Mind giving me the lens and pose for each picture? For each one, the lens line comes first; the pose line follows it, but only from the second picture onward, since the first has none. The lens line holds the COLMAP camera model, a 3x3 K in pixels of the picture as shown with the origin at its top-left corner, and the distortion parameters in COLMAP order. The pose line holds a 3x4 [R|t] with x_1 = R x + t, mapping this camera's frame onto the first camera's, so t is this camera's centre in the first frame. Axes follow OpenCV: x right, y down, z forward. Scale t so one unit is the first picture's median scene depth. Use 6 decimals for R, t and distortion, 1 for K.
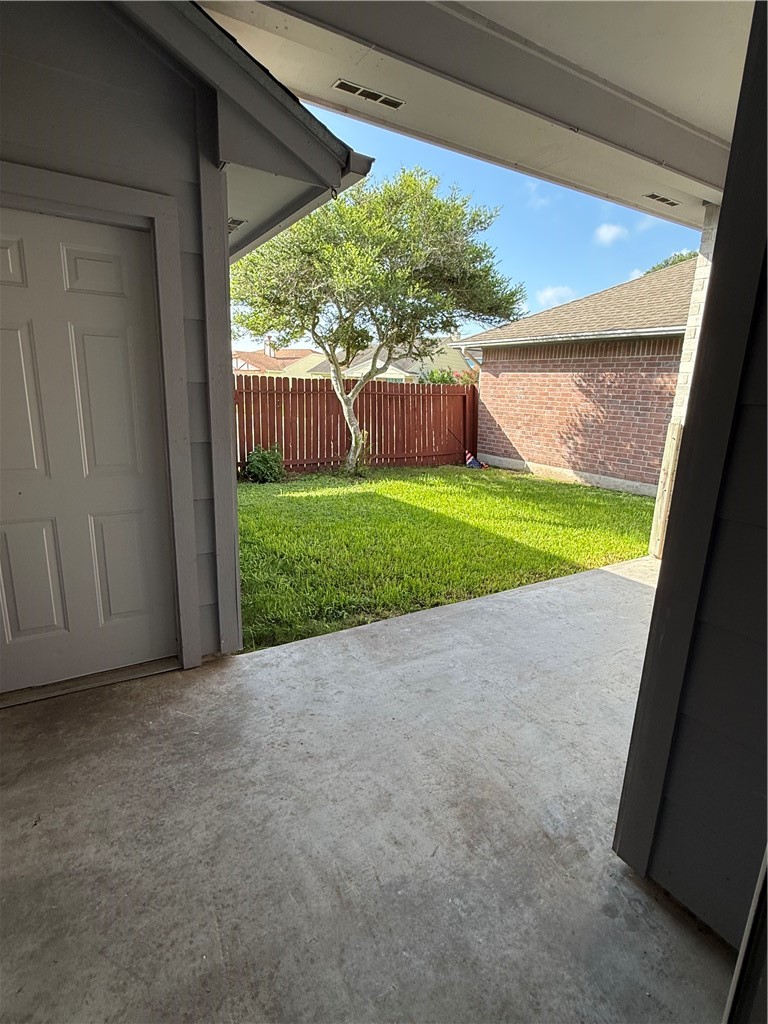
lens RADIAL K [[516.6, 0, 383.0], [0, 516.6, 510.9], [0, 0, 1]] dist [-0.000180, 0.001092]
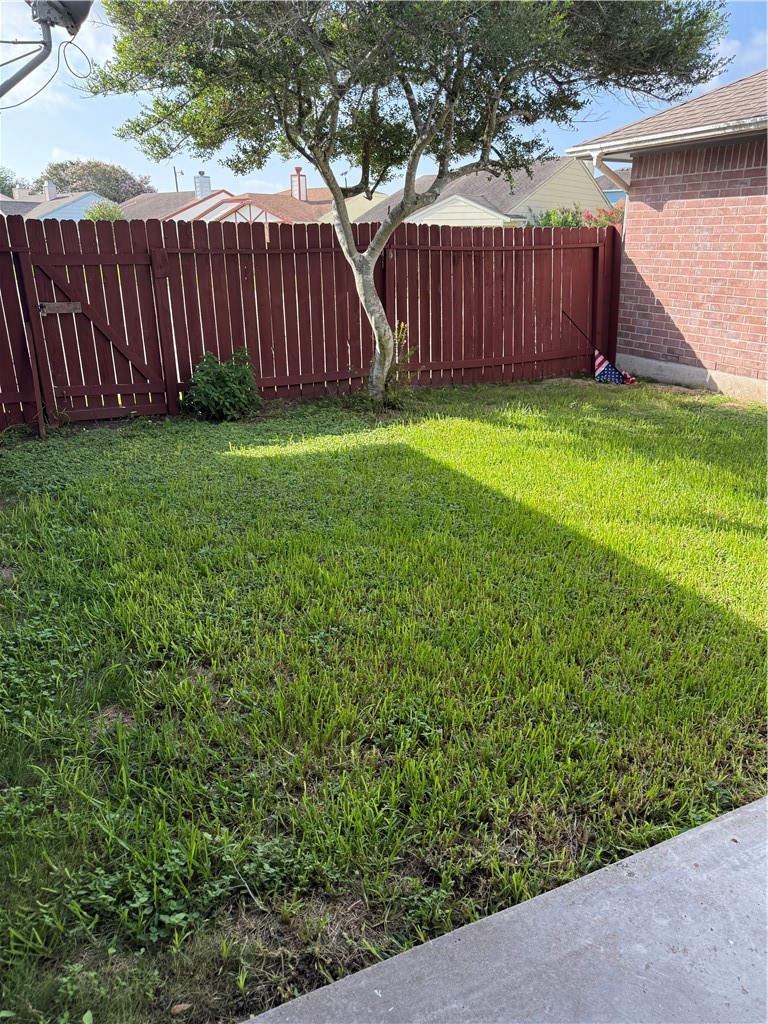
lens RADIAL K [[744.8, 0, 382.6], [0, 744.8, 514.0], [0, 0, 1]] dist [0.028718, -0.028842]
pose [[0.992835, 0.006873, -0.119293, 0.039119], [0.006442, 0.993814, 0.110874, -0.041474], [0.119317, -0.110848, 0.986649, 0.206339]]
